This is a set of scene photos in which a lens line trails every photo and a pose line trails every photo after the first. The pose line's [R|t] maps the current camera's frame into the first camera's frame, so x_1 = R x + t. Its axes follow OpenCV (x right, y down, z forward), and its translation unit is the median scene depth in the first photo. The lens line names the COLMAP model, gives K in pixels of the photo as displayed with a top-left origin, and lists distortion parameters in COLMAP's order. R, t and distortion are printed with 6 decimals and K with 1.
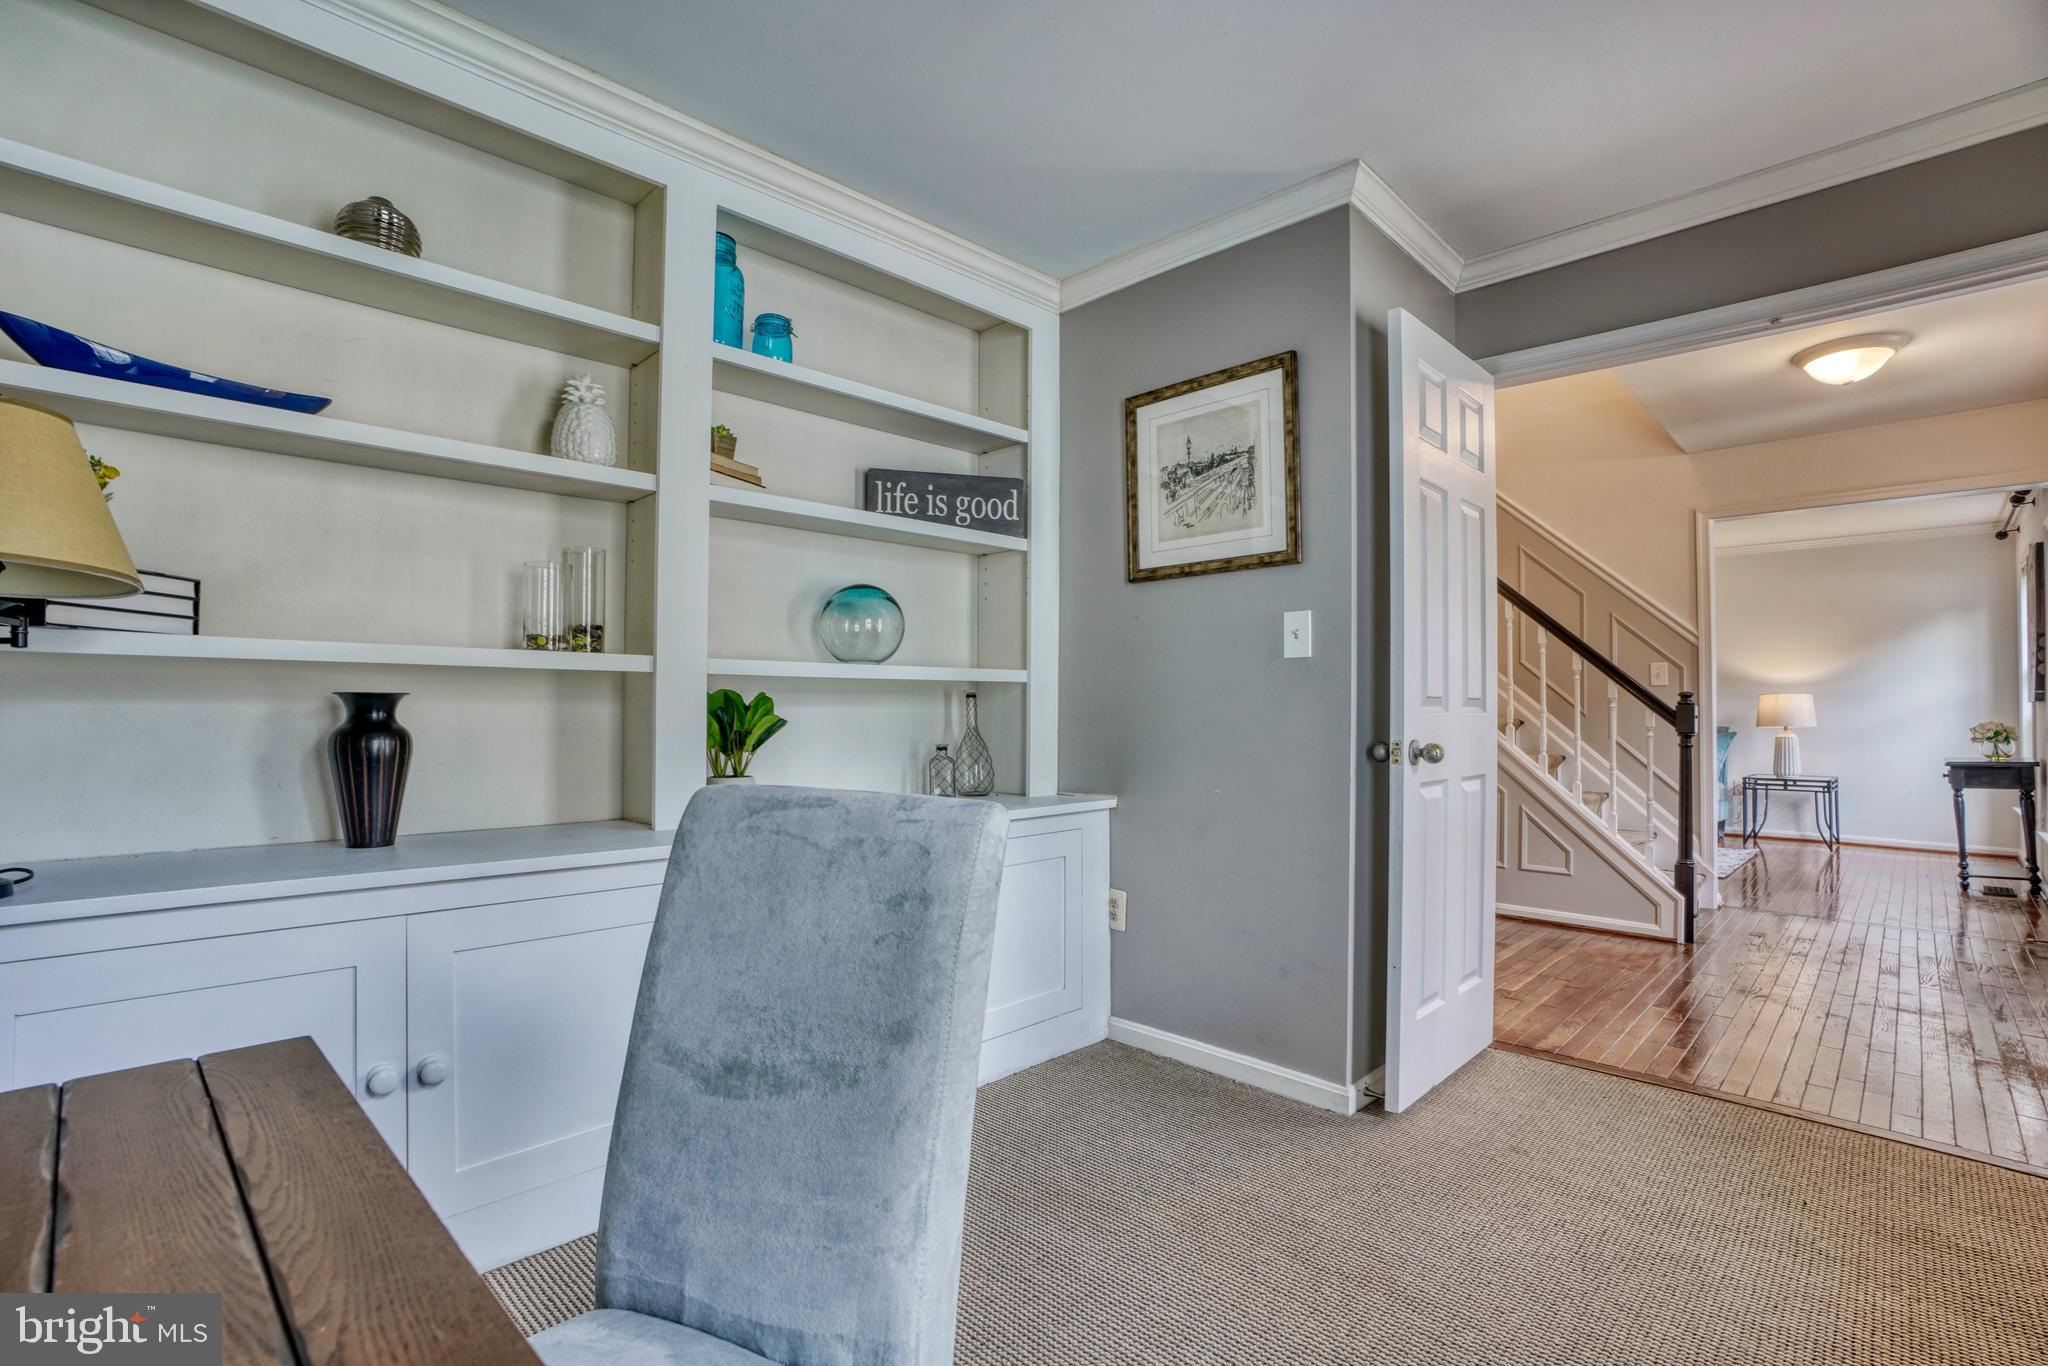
lens RADIAL K [[956.1, 0, 1002.7], [0, 956.1, 665.2], [0, 0, 1]] dist [-0.075560, 0.030354]
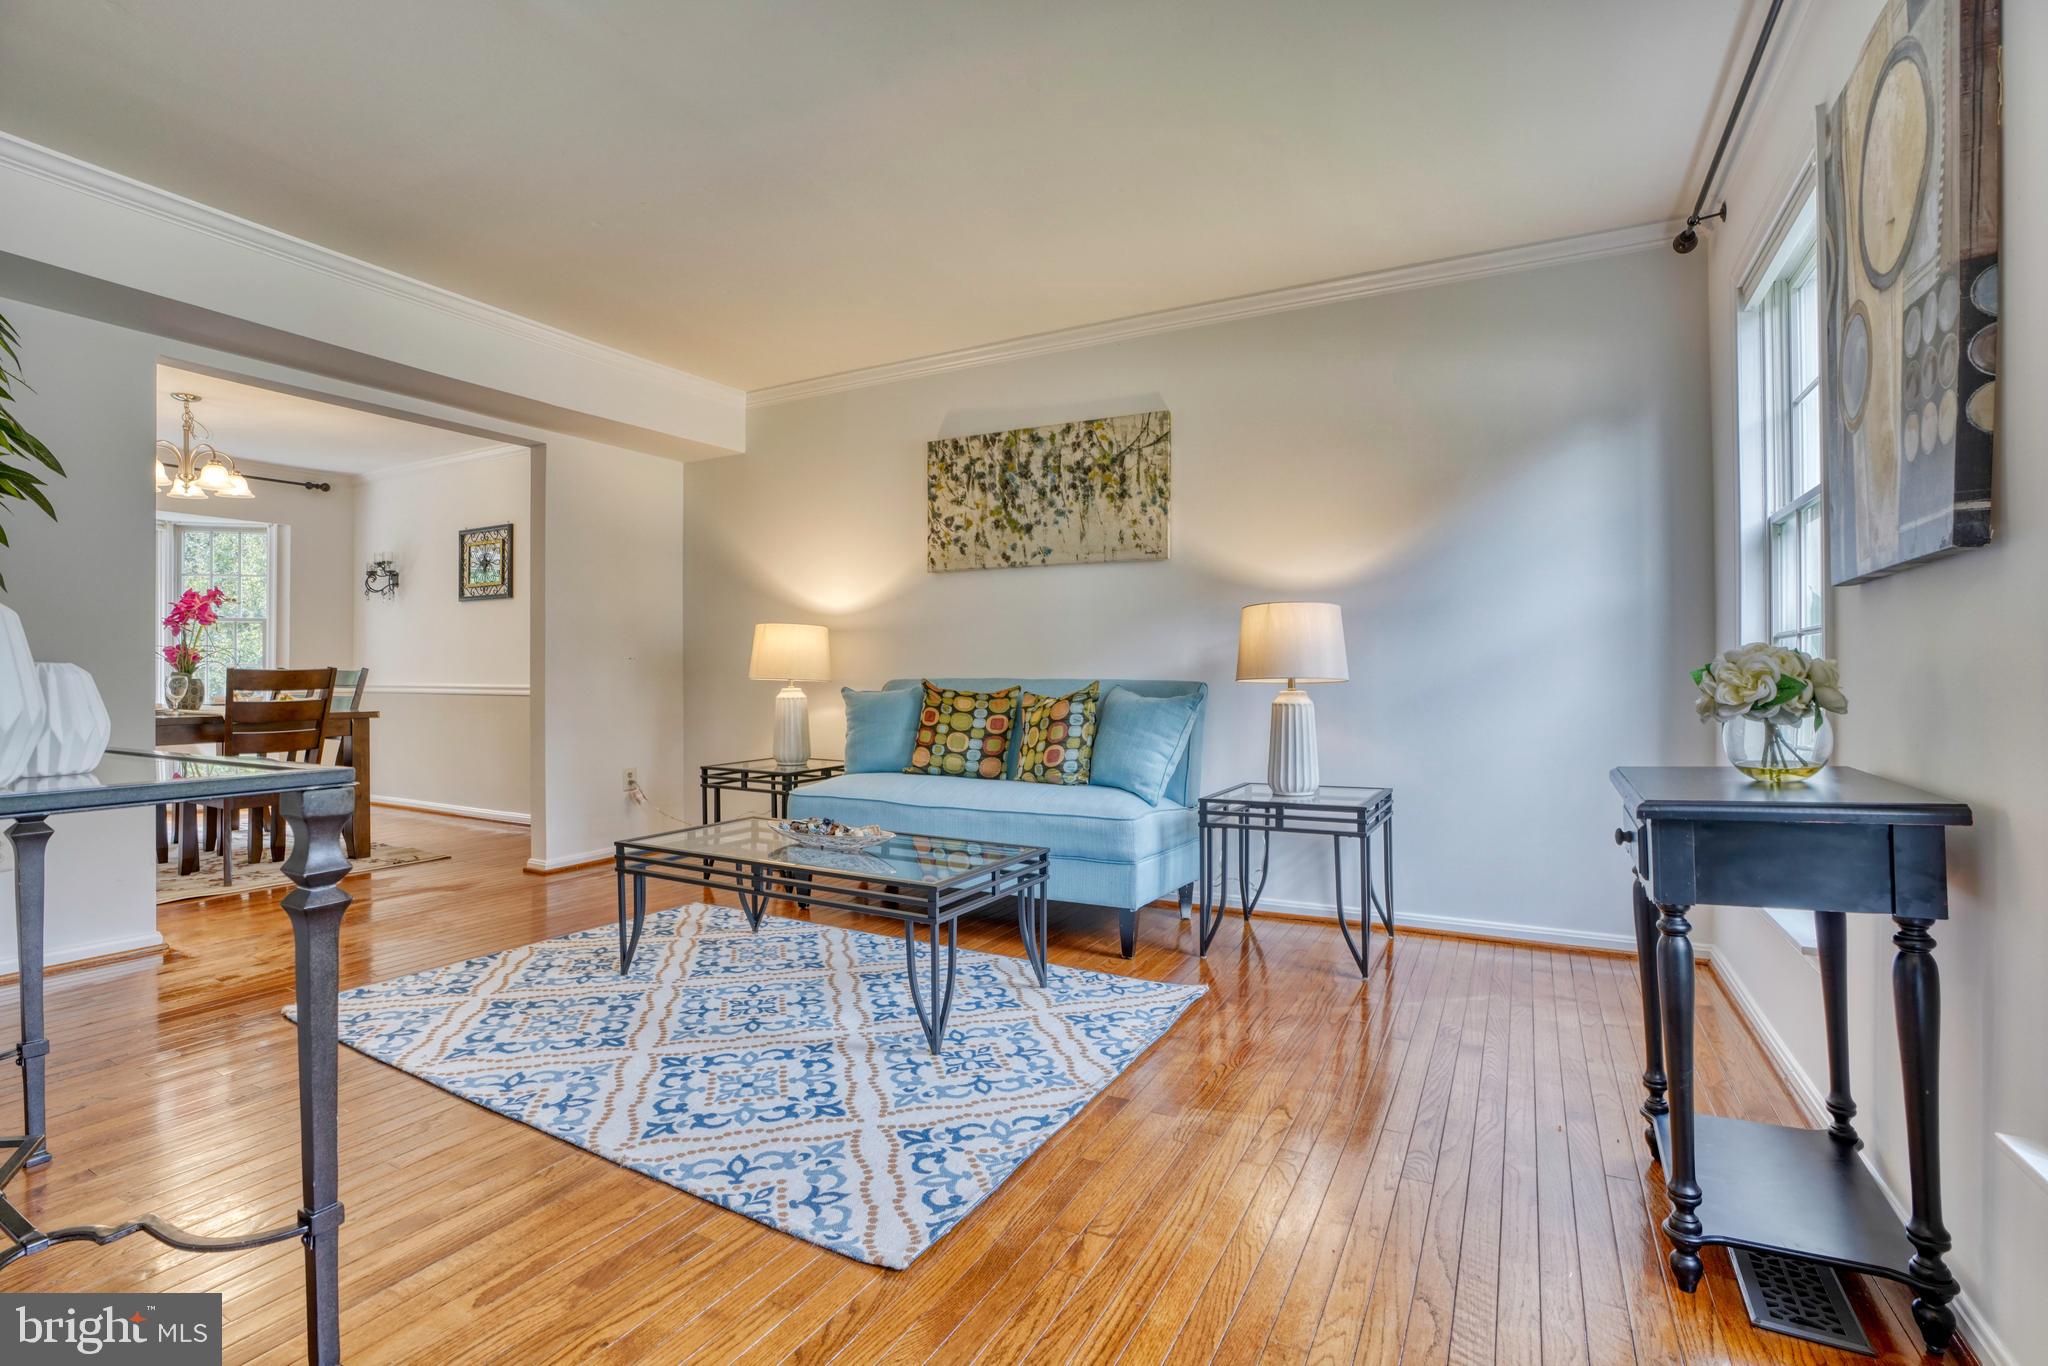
lens RADIAL K [[956.1, 0, 1002.7], [0, 956.1, 665.2], [0, 0, 1]] dist [-0.075560, 0.030354]
pose [[0.960527, -0.019680, 0.277490, 0.596587], [0.010225, 0.999318, 0.035480, 0.042410], [-0.277999, -0.031243, 0.960073, 0.604701]]
